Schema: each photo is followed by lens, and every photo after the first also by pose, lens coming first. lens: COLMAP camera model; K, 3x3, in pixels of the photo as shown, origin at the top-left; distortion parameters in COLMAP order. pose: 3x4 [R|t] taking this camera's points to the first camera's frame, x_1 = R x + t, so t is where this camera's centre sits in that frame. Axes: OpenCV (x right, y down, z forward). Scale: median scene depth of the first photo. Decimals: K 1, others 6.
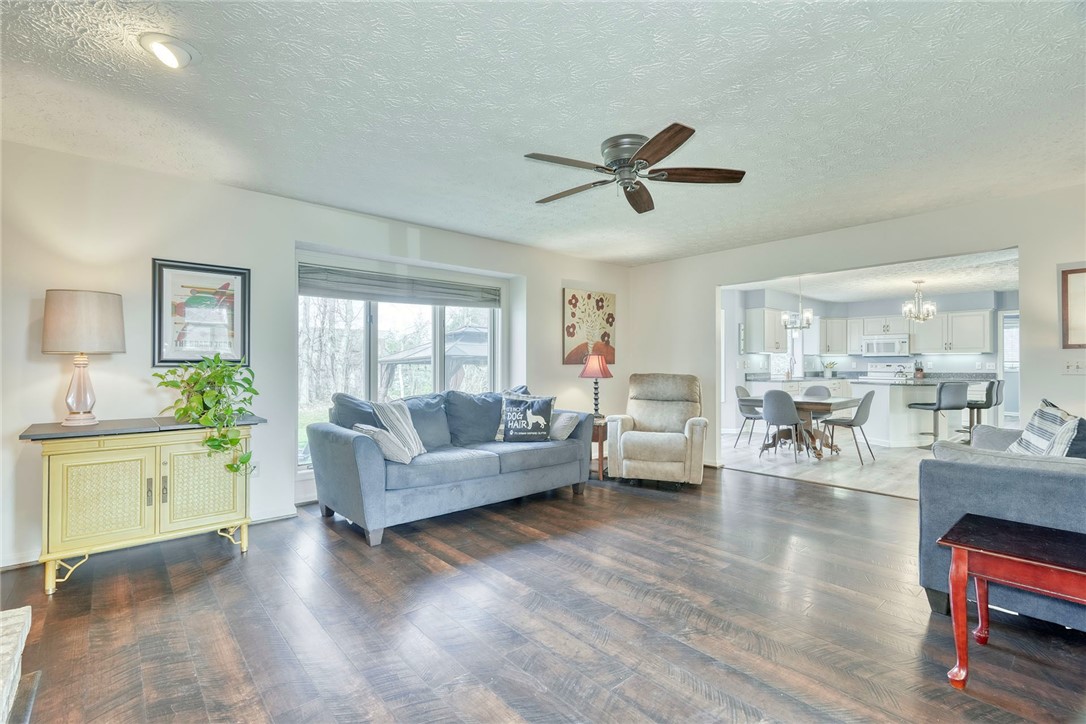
lens RADIAL K [[497.2, 0, 541.2], [0, 497.2, 365.5], [0, 0, 1]] dist [0.001779, -0.000481]
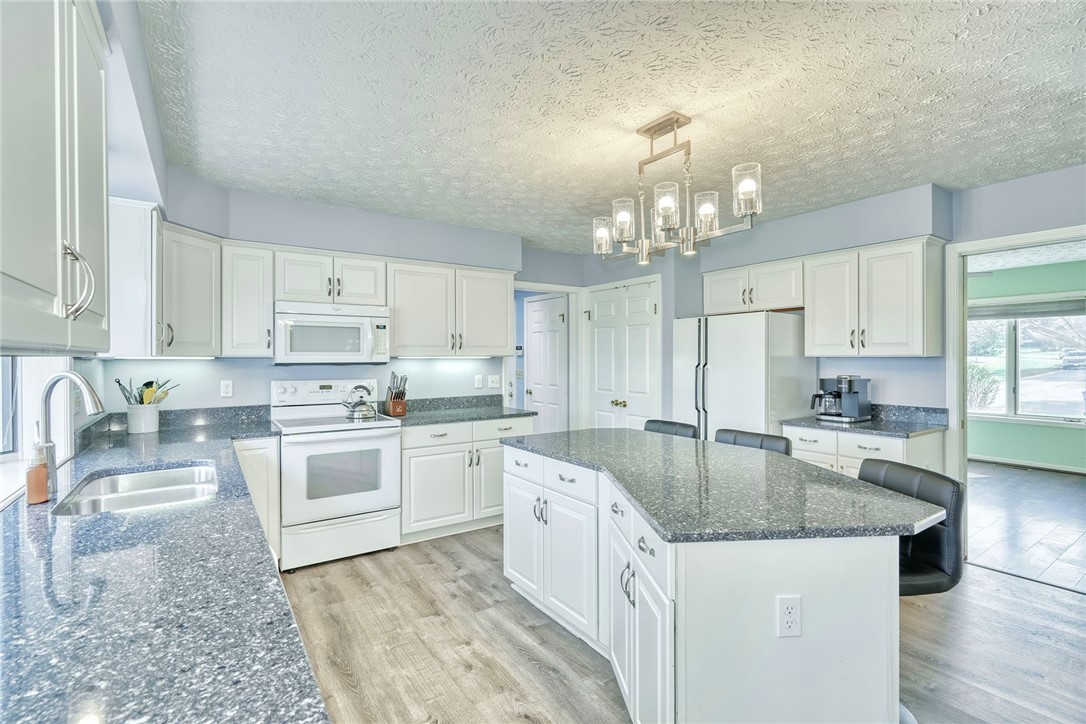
lens RADIAL K [[497.2, 0, 542.4], [0, 497.2, 357.6], [0, 0, 1]] dist [0.001779, -0.000481]
pose [[0.122754, -0.002702, 0.992433, 0.356612], [0.004737, 0.999986, 0.002137, -0.023233], [-0.992426, 0.004439, 0.122765, 0.827752]]
